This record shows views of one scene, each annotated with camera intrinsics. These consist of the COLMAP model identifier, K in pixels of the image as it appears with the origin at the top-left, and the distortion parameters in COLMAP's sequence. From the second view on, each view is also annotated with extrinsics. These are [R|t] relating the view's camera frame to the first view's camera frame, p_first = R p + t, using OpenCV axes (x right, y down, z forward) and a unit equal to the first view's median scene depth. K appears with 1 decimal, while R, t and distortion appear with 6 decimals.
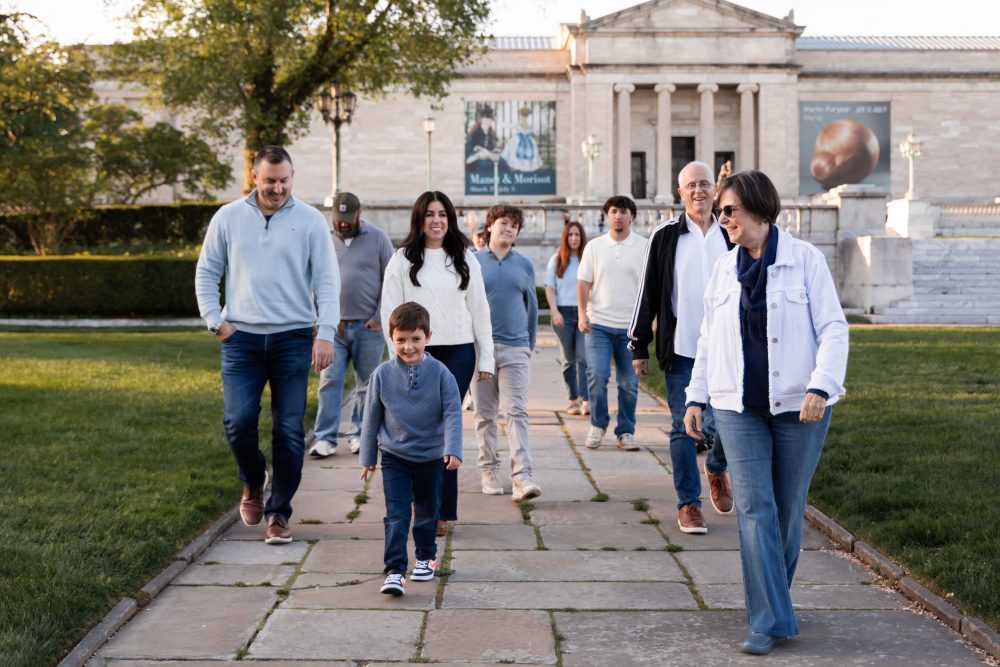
lens RADIAL K [[2030.0, 0, 459.6], [0, 2030.0, 345.8], [0, 0, 1]] dist [-0.015277, -0.095251]
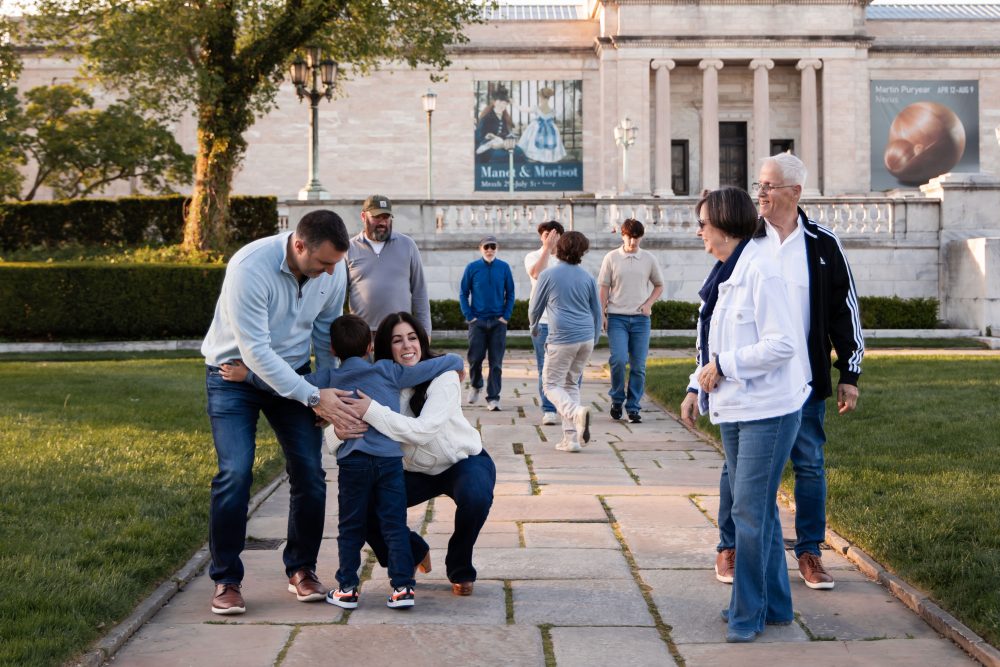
lens RADIAL K [[2030.0, 0, 459.6], [0, 2030.0, 345.8], [0, 0, 1]] dist [-0.015277, -0.095251]
pose [[0.999967, 0.000030, -0.008139, 0.003261], [-0.000065, 0.999991, -0.004277, -0.006239], [0.008139, 0.004277, 0.999958, 0.155481]]
